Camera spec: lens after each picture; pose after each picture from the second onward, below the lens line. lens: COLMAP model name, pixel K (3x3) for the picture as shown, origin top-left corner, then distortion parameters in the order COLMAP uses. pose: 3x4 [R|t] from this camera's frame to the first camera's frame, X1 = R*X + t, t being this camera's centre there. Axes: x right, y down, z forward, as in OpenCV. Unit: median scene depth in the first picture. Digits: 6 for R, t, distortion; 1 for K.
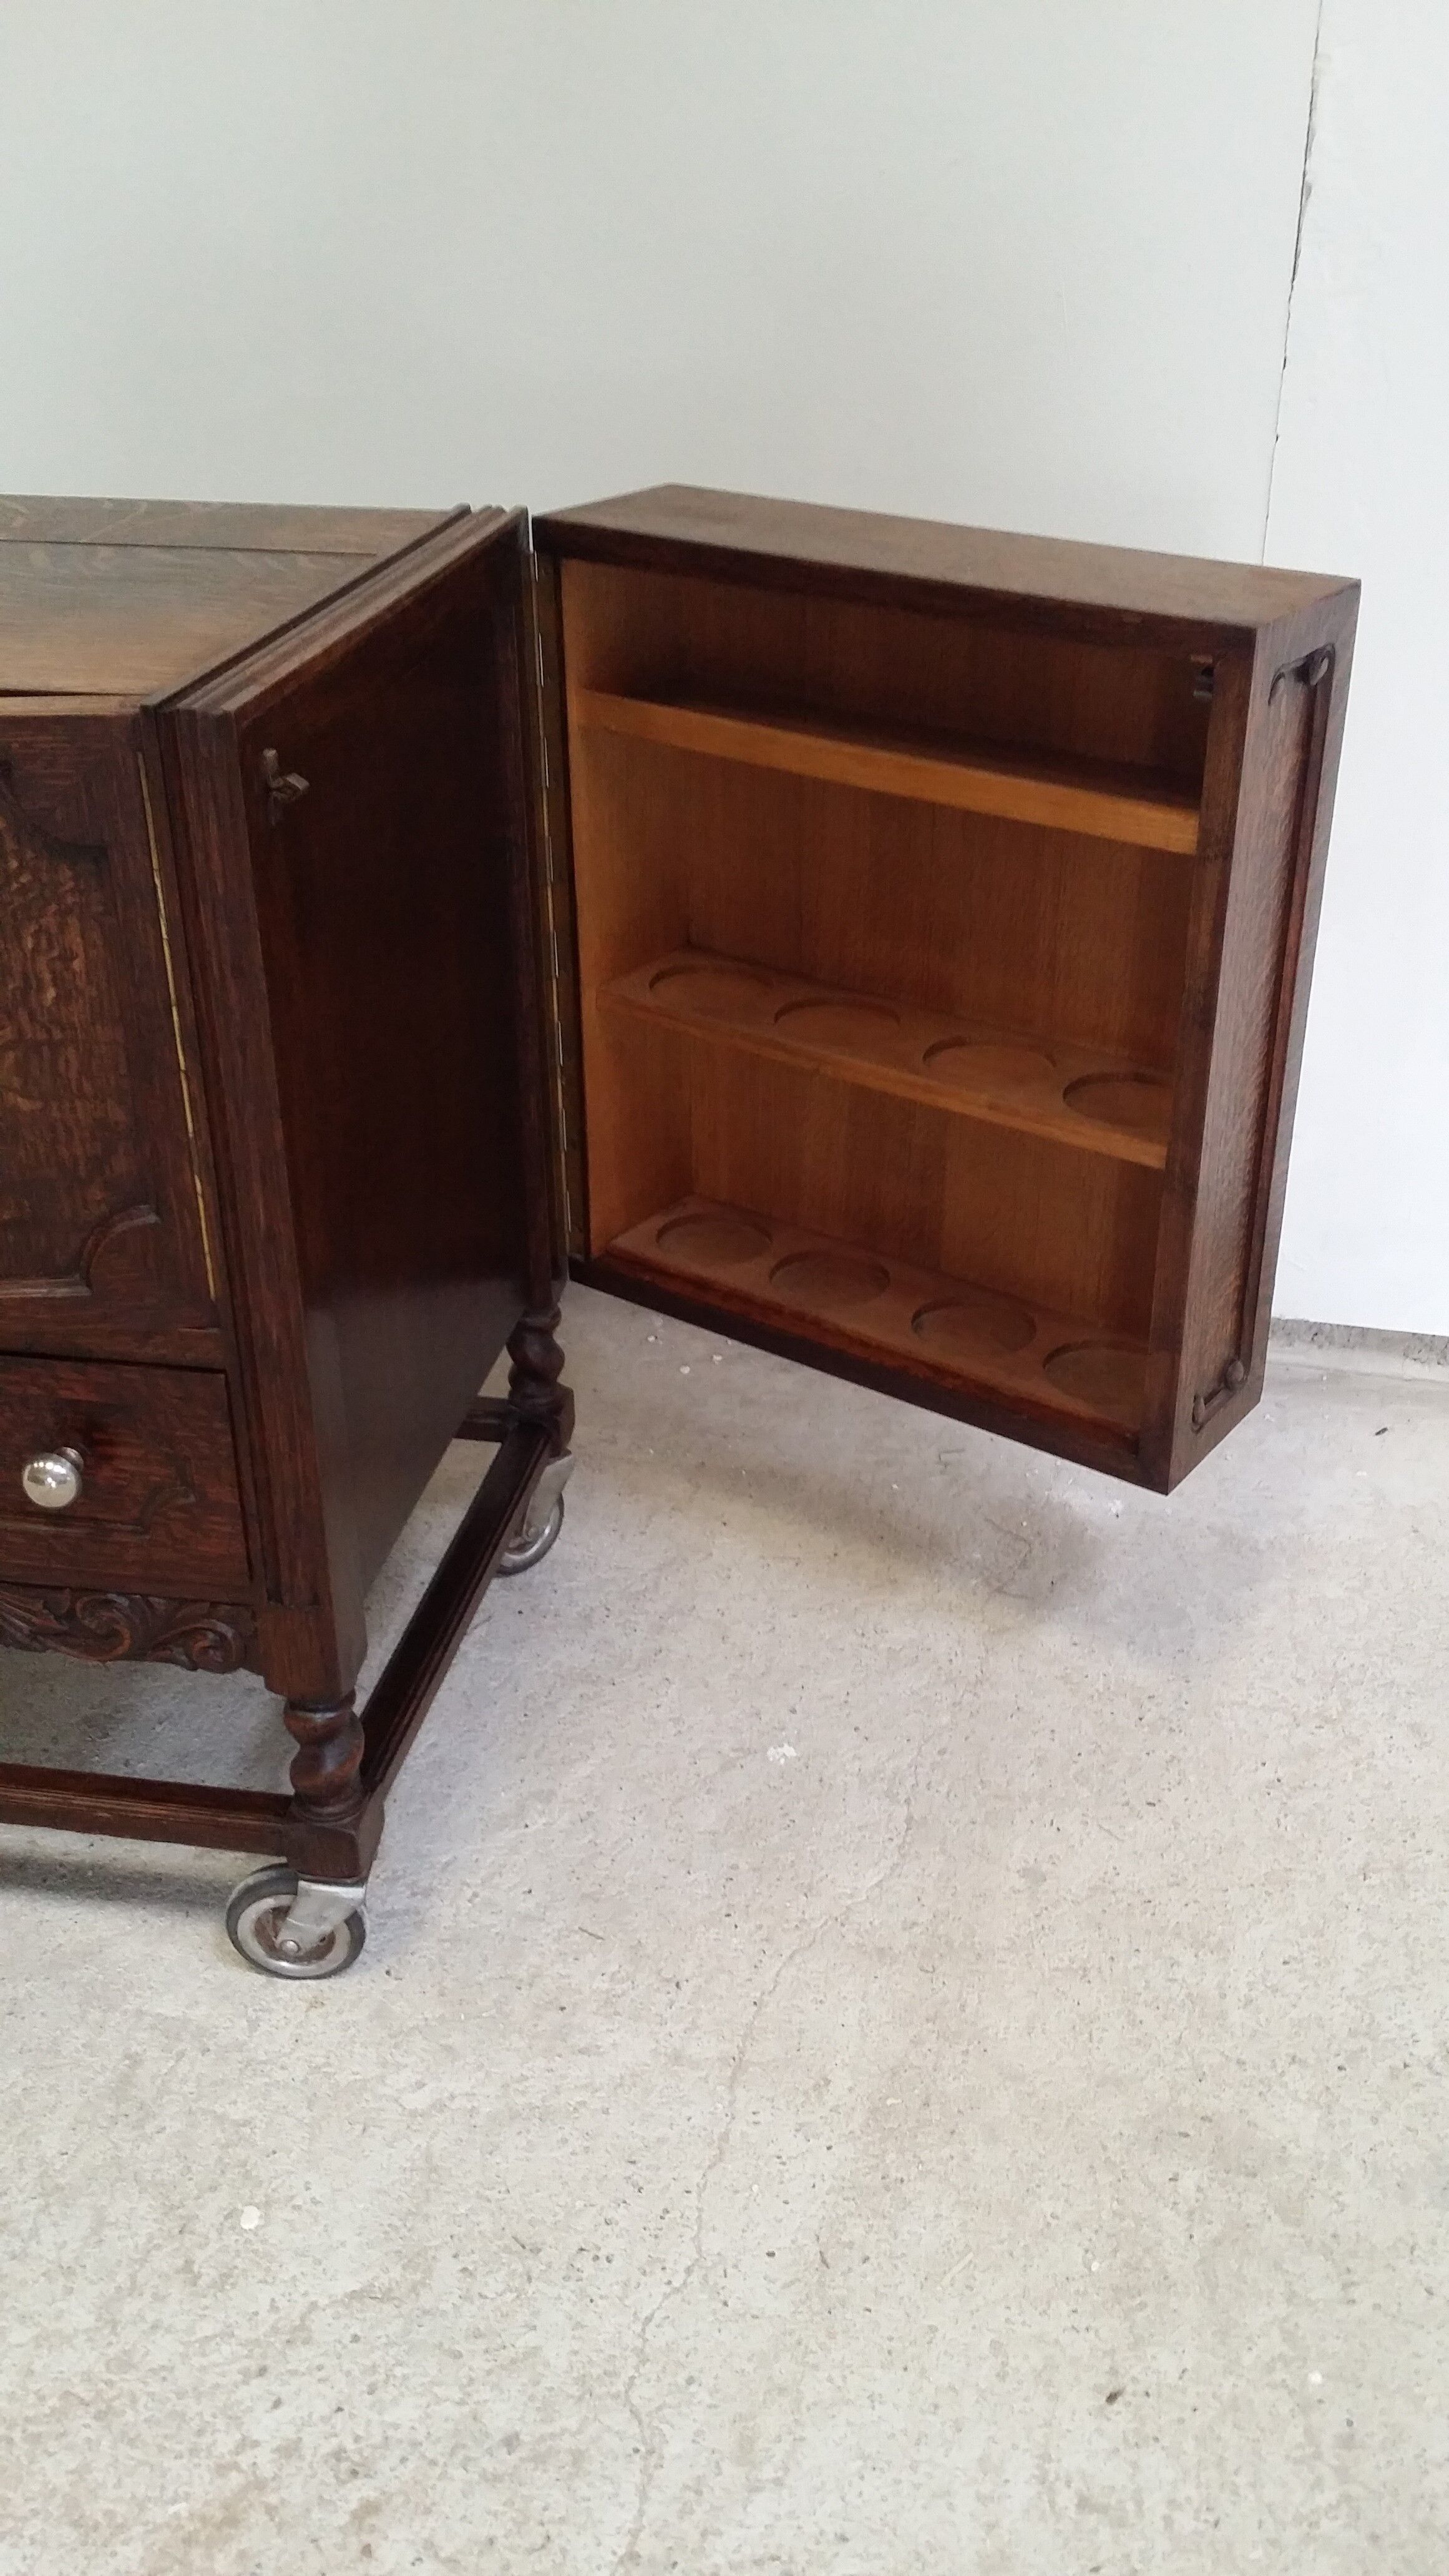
lens RADIAL K [[2343.4, 0, 751.6], [0, 2343.4, 1280.1], [0, 0, 1]] dist [0.072178, -0.147135]
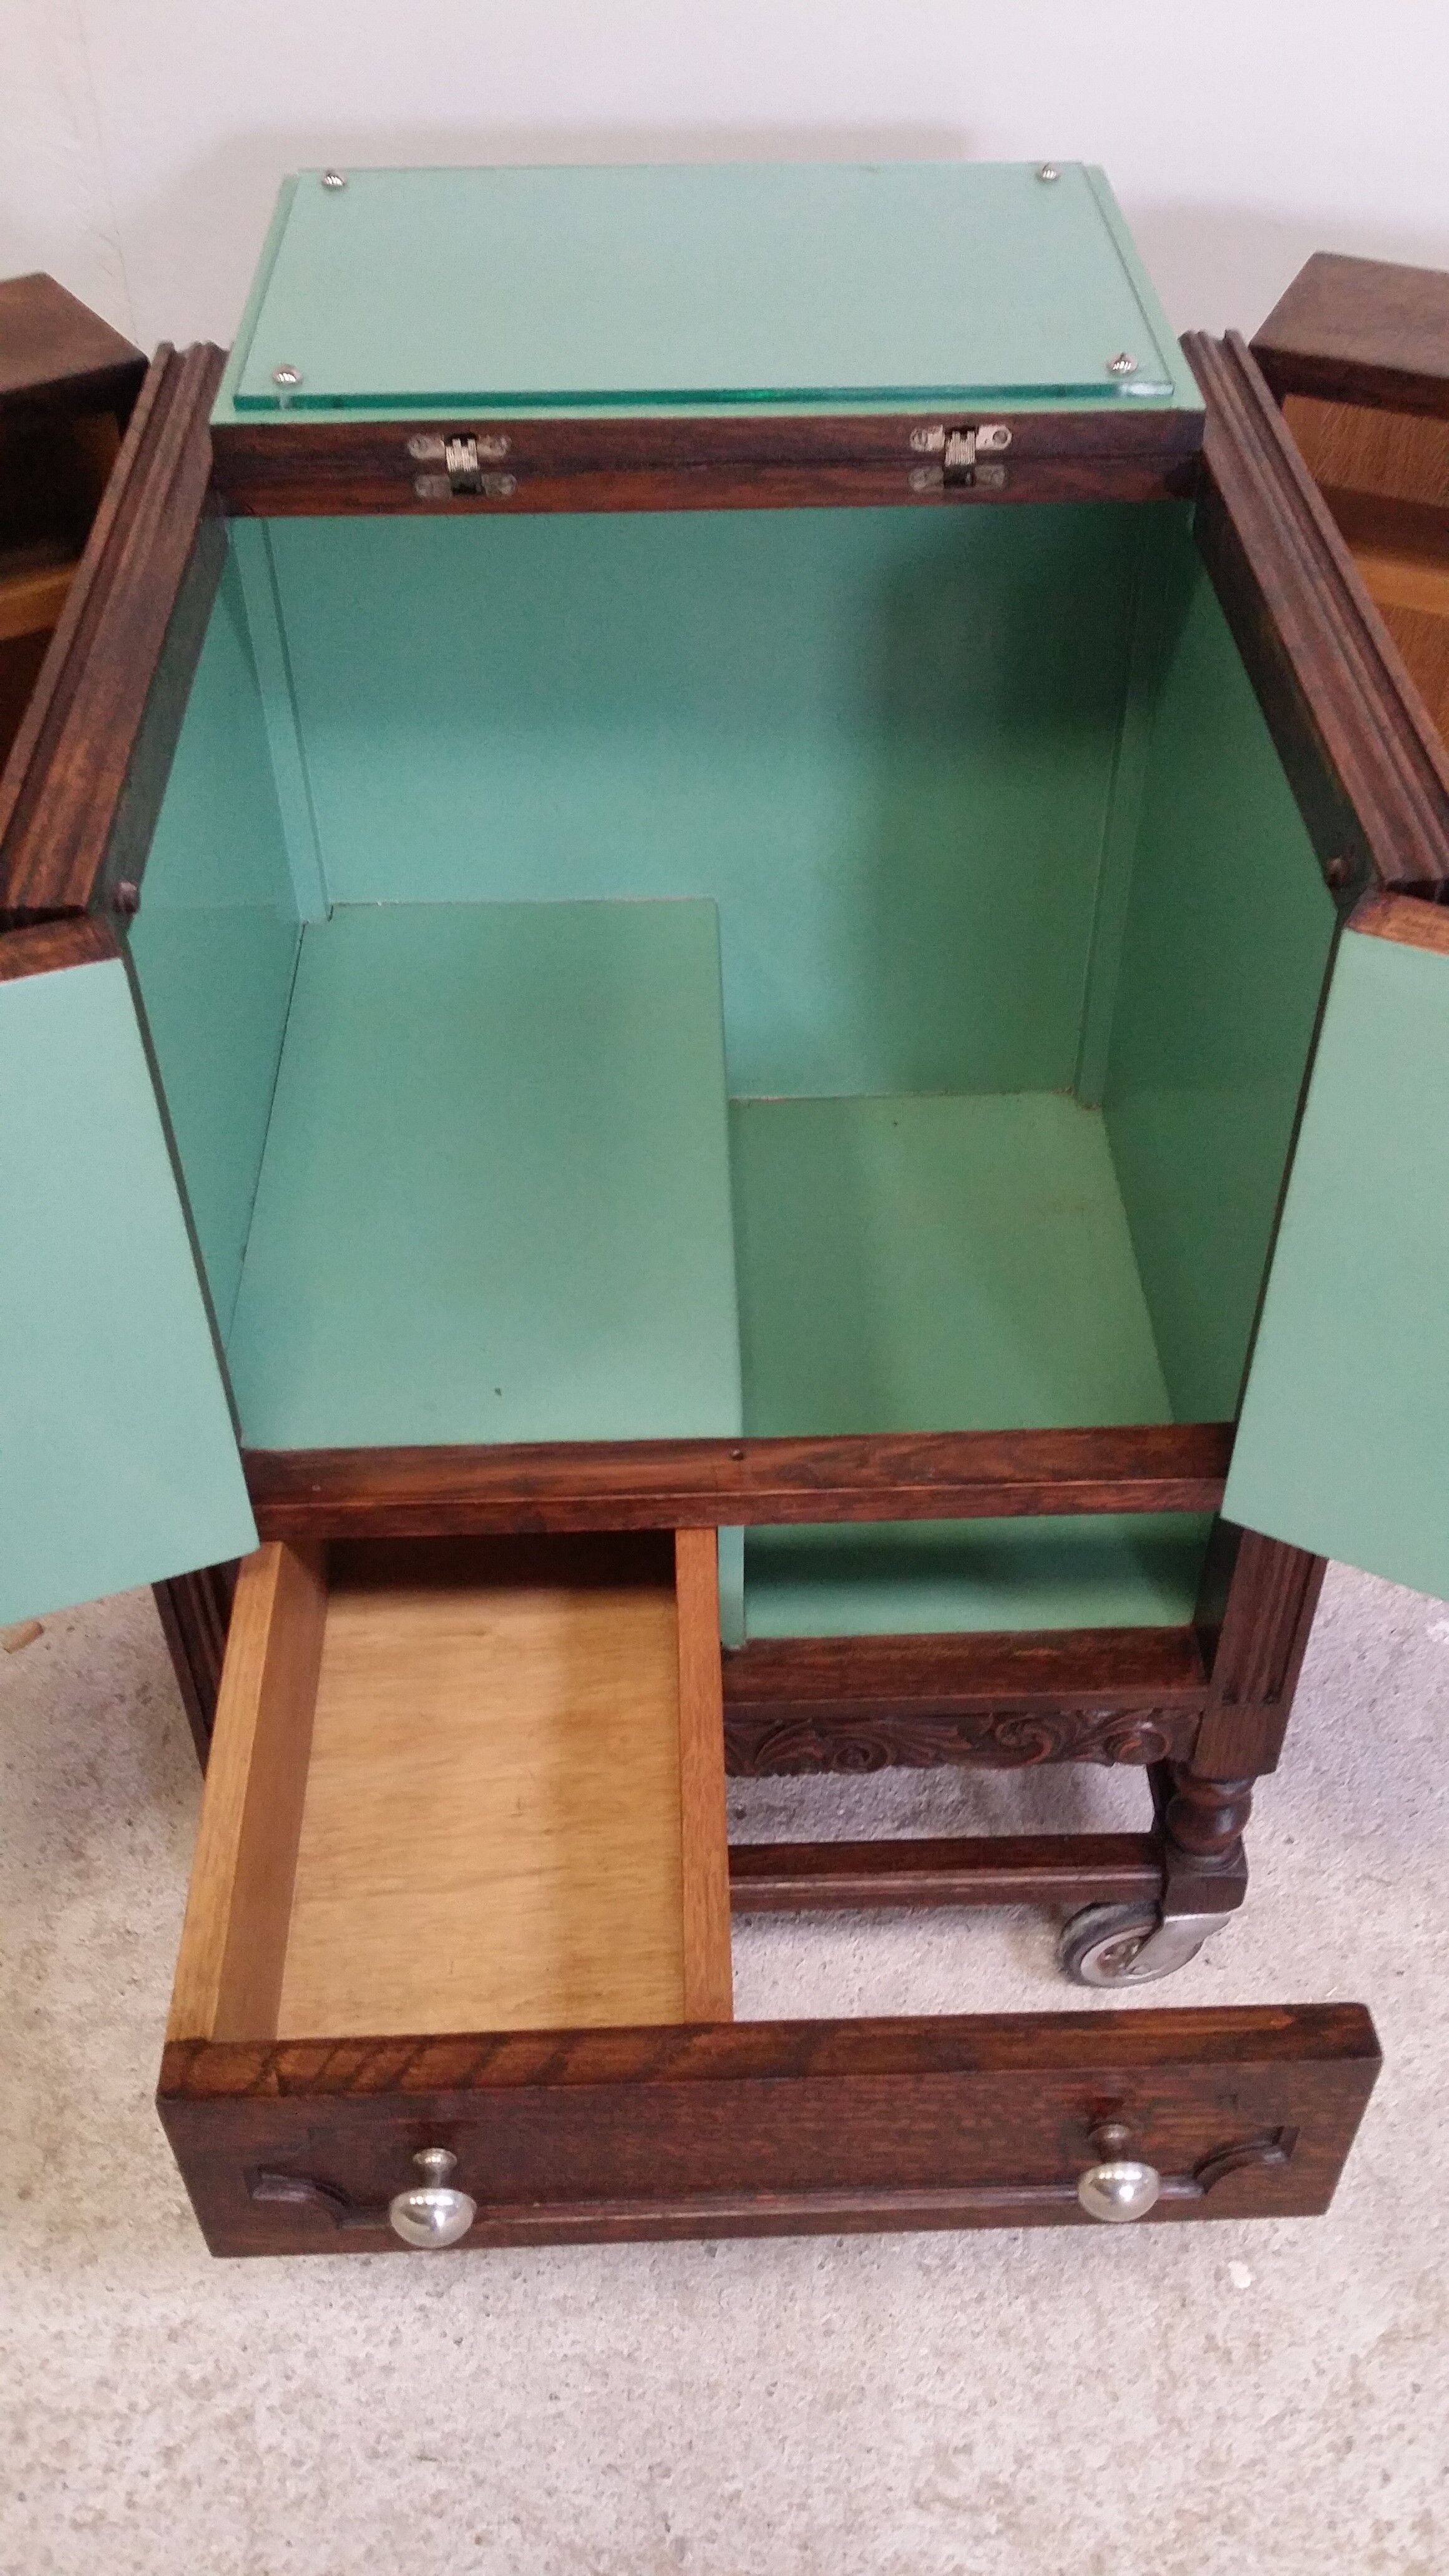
lens RADIAL K [[2313.0, 0, 760.3], [0, 2313.0, 1306.6], [0, 0, 1]] dist [-0.009427, 0.001047]
pose [[0.976944, -0.146798, 0.155016, -0.510361], [0.099181, 0.955051, 0.279359, -0.290266], [-0.189058, -0.257544, 0.947591, 0.226022]]
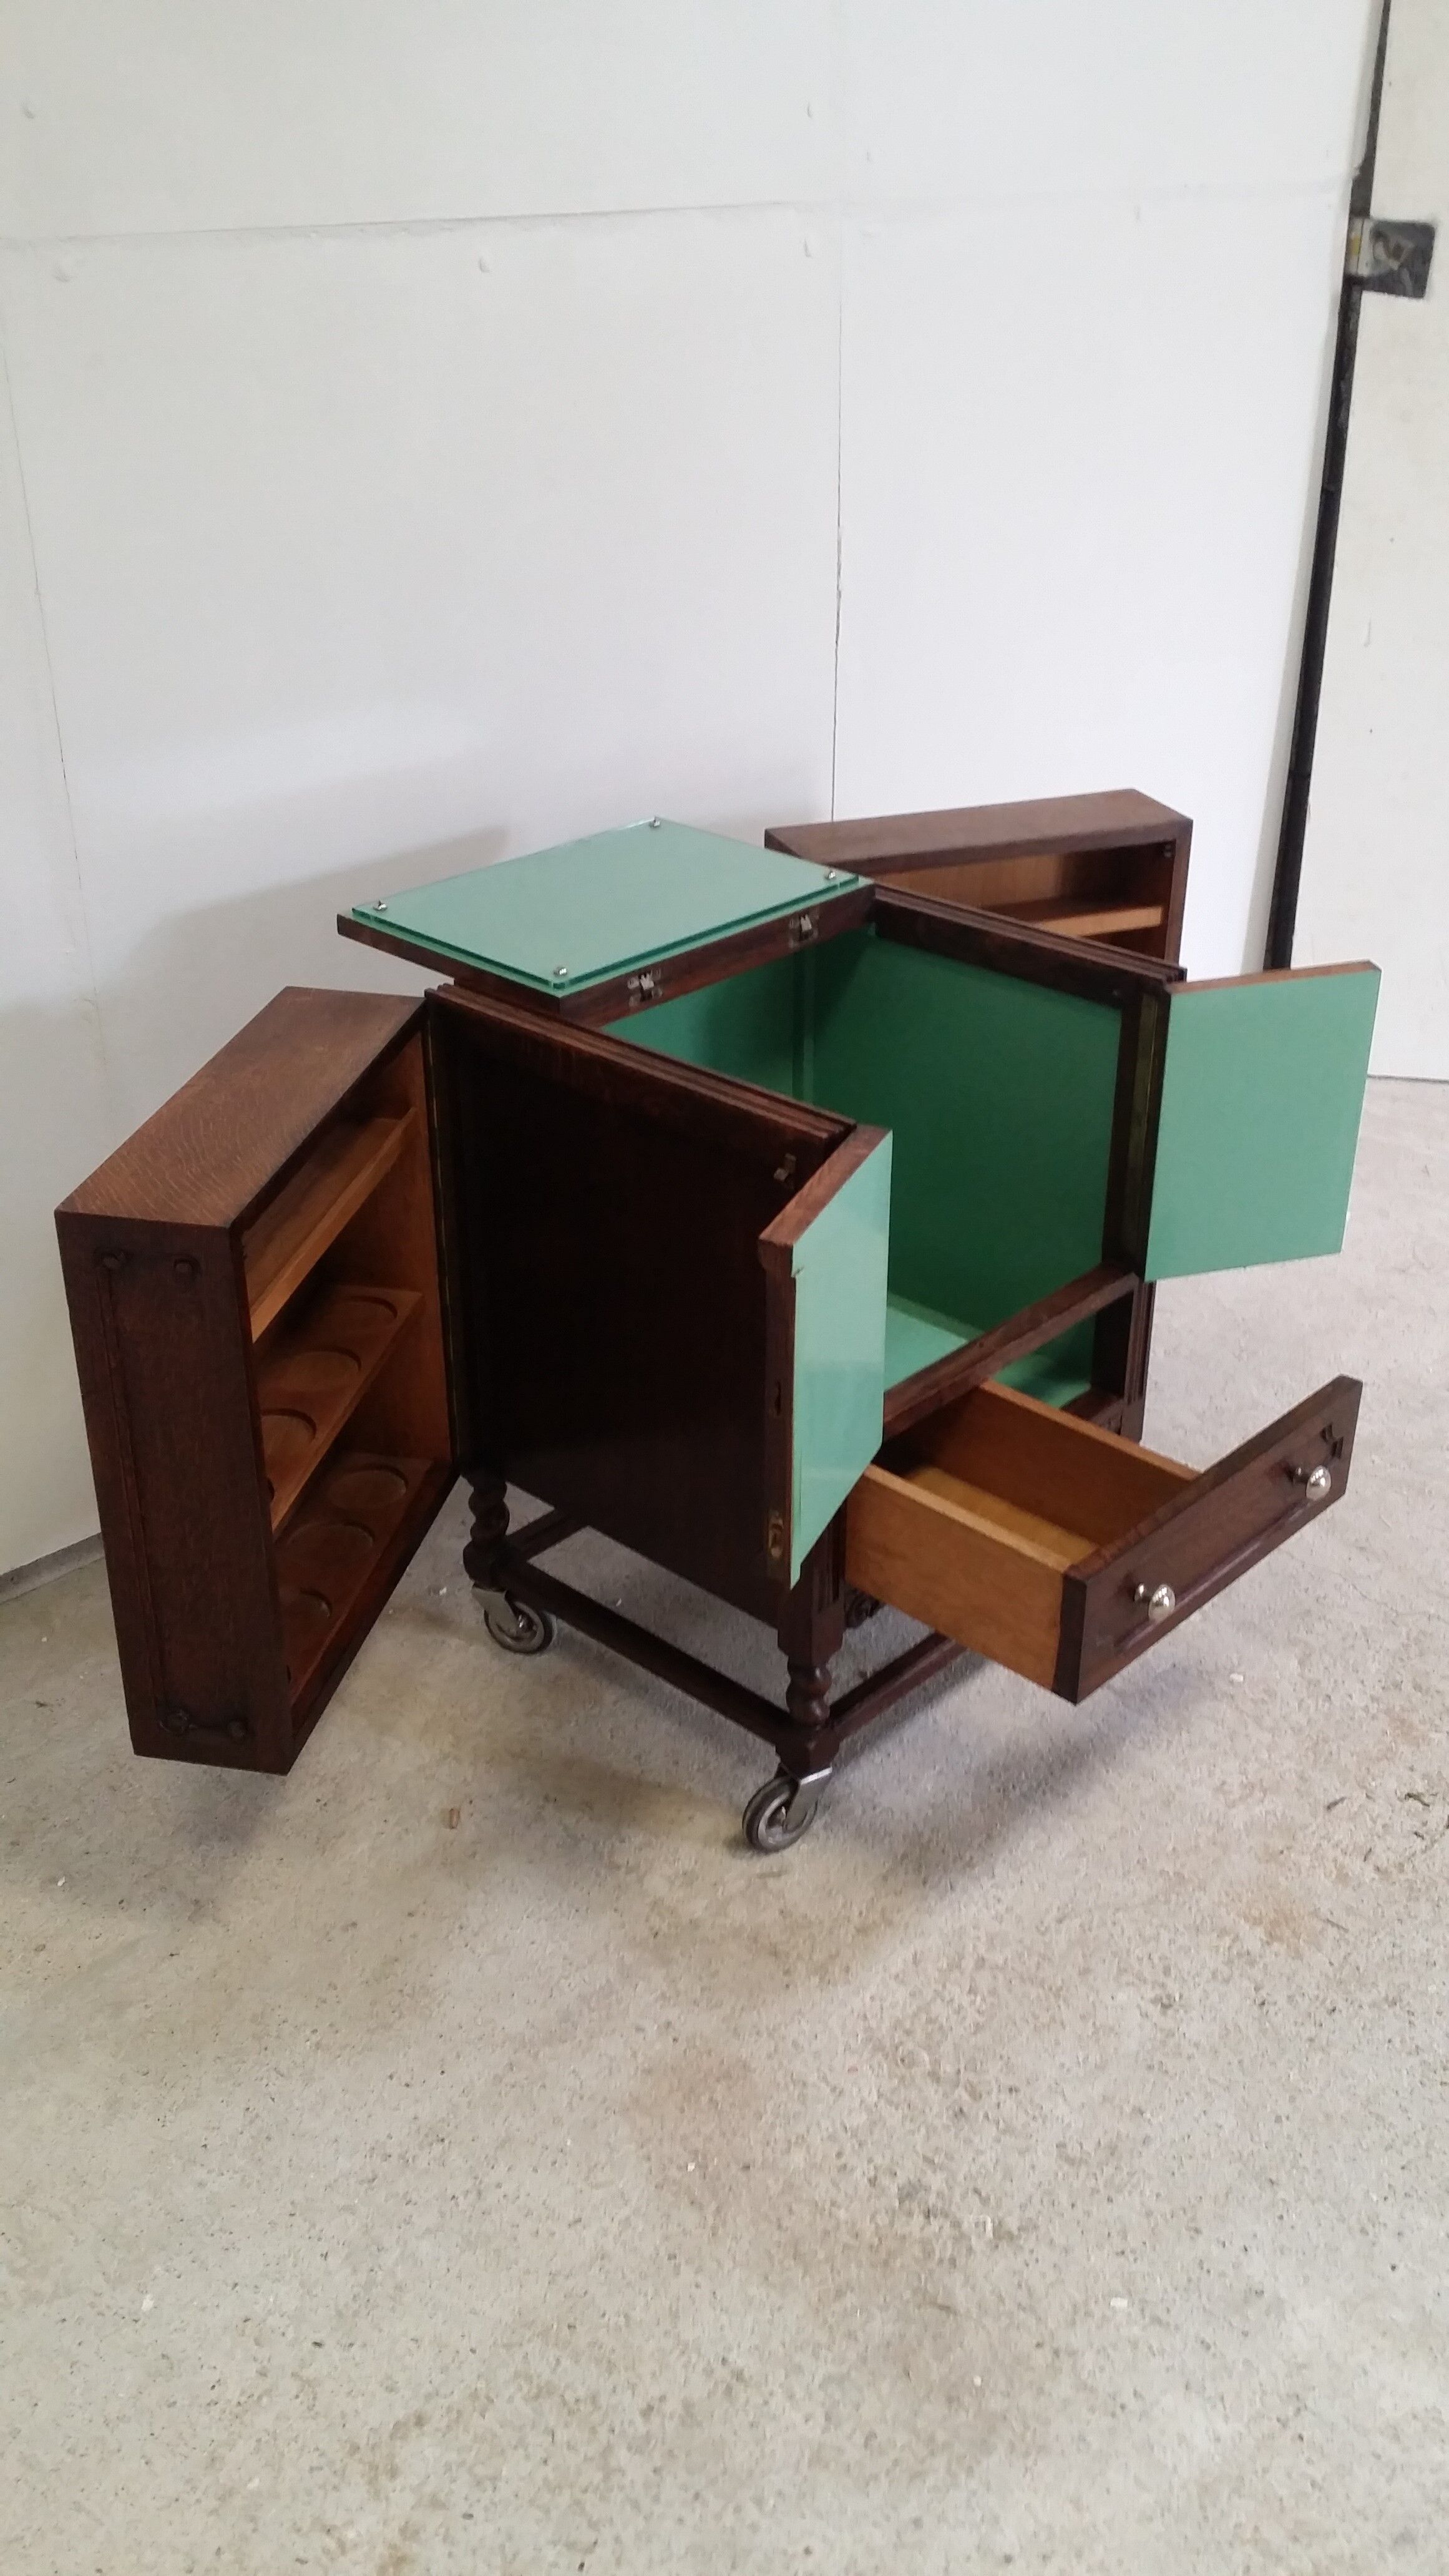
lens RADIAL K [[2321.8, 0, 764.8], [0, 2321.8, 1258.5], [0, 0, 1]] dist [0.073458, -0.153806]
pose [[0.535058, -0.387392, 0.750760, -1.836006], [0.393273, 0.900722, 0.184491, -0.469519], [-0.747696, 0.196540, 0.634289, -0.042750]]
